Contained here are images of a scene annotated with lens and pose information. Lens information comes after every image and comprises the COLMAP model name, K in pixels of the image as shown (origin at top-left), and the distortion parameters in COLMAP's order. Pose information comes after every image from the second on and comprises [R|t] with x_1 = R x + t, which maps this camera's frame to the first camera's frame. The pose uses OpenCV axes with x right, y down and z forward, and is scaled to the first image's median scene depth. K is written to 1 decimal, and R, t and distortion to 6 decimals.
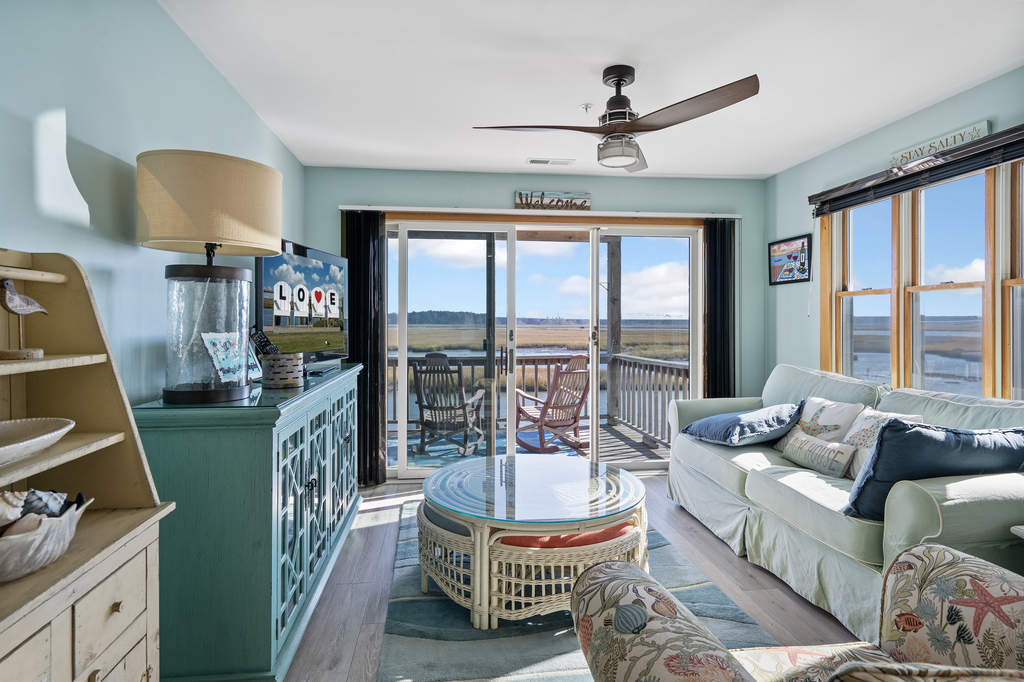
lens RADIAL K [[545.4, 0, 501.5], [0, 545.4, 322.8], [0, 0, 1]] dist [0.005024, 0.001151]
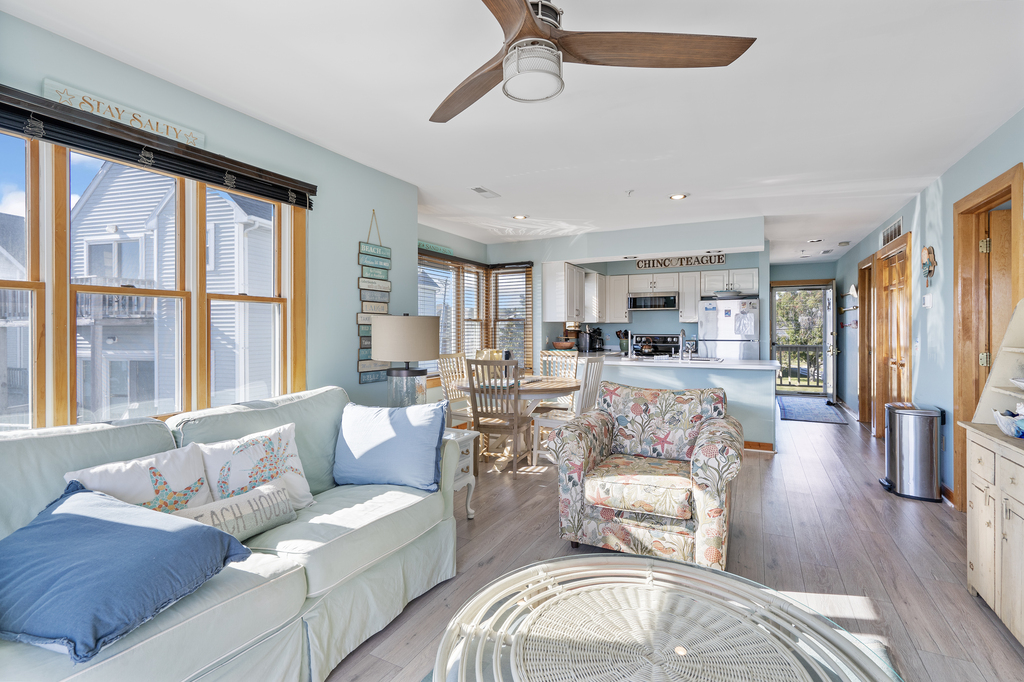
lens RADIAL K [[488.3, 0, 500.7], [0, 488.3, 326.6], [0, 0, 1]] dist [-0.001408, 0.001308]
pose [[-0.830845, 0.006540, 0.556465, -0.066528], [0.003834, 0.999974, -0.006028, -0.004467], [-0.556490, -0.002875, -0.830849, 1.265108]]
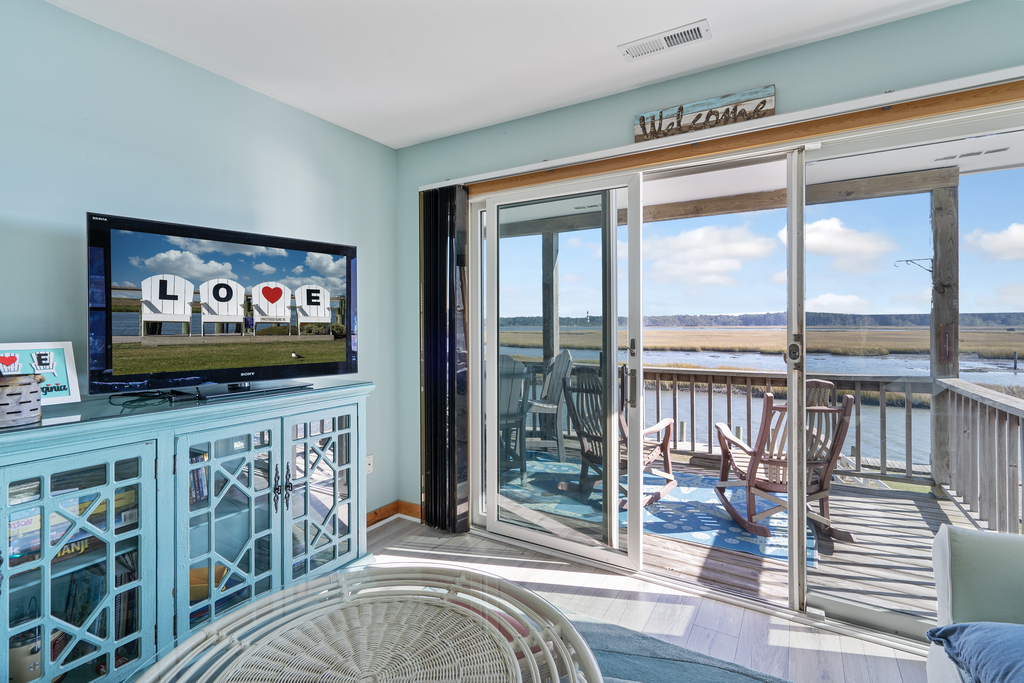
lens RADIAL K [[488.3, 0, 500.7], [0, 488.3, 327.1], [0, 0, 1]] dist [-0.001408, 0.001308]
pose [[0.786280, -0.000368, -0.617871, 0.347524], [0.002126, 0.999996, 0.002110, -0.002437], [0.617867, -0.002973, 0.786277, 0.645643]]
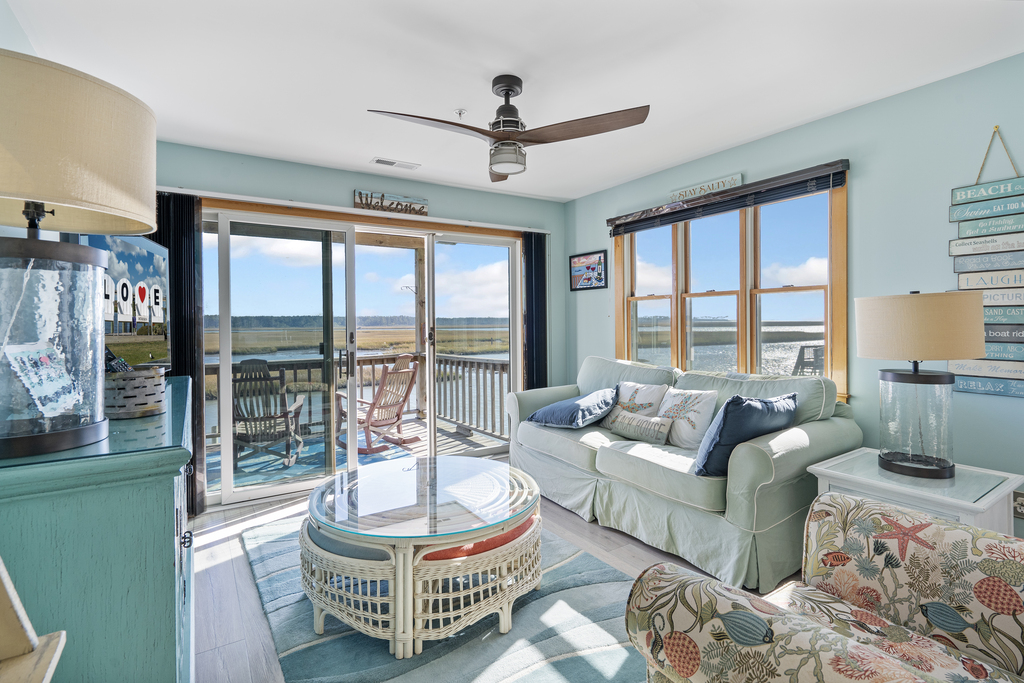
lens RADIAL K [[488.3, 0, 500.7], [0, 488.3, 327.1], [0, 0, 1]] dist [-0.001408, 0.001308]
pose [[0.898084, -0.014728, 0.439576, -0.177250], [0.012013, 0.999888, 0.008958, -0.000876], [-0.439659, -0.002764, 0.898161, 0.139686]]
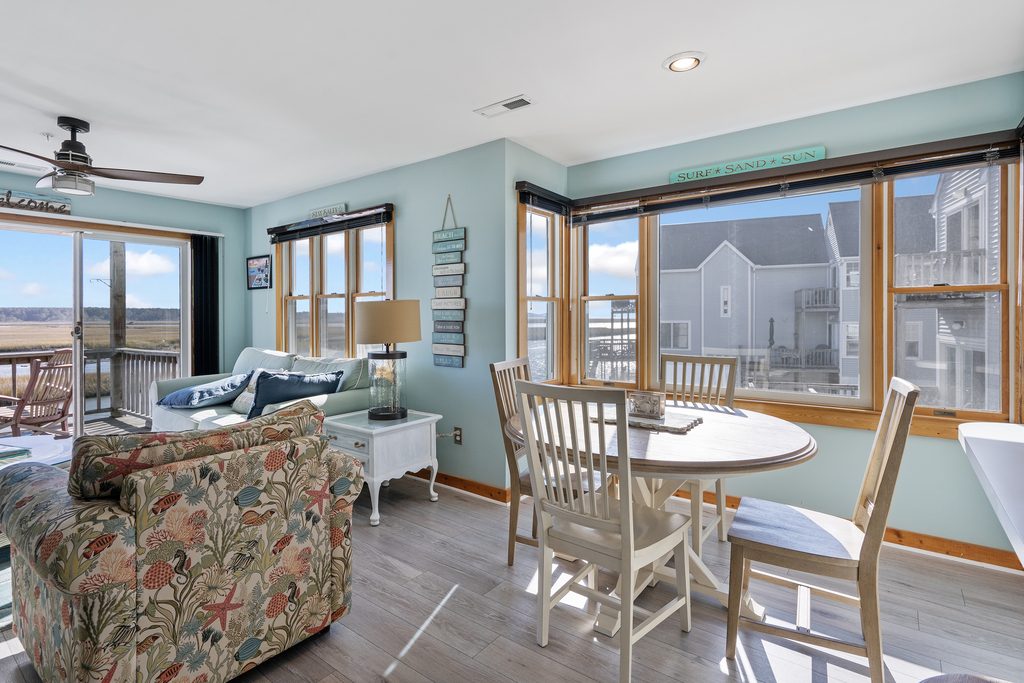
lens RADIAL K [[512.0, 0, 508.5], [0, 512.0, 317.8], [0, 0, 1]] dist [0.000591, -0.000182]
pose [[0.694604, -0.004321, 0.719379, 0.047360], [0.004442, 0.999989, 0.001717, 0.001337], [-0.719378, 0.002003, 0.694616, -0.469849]]
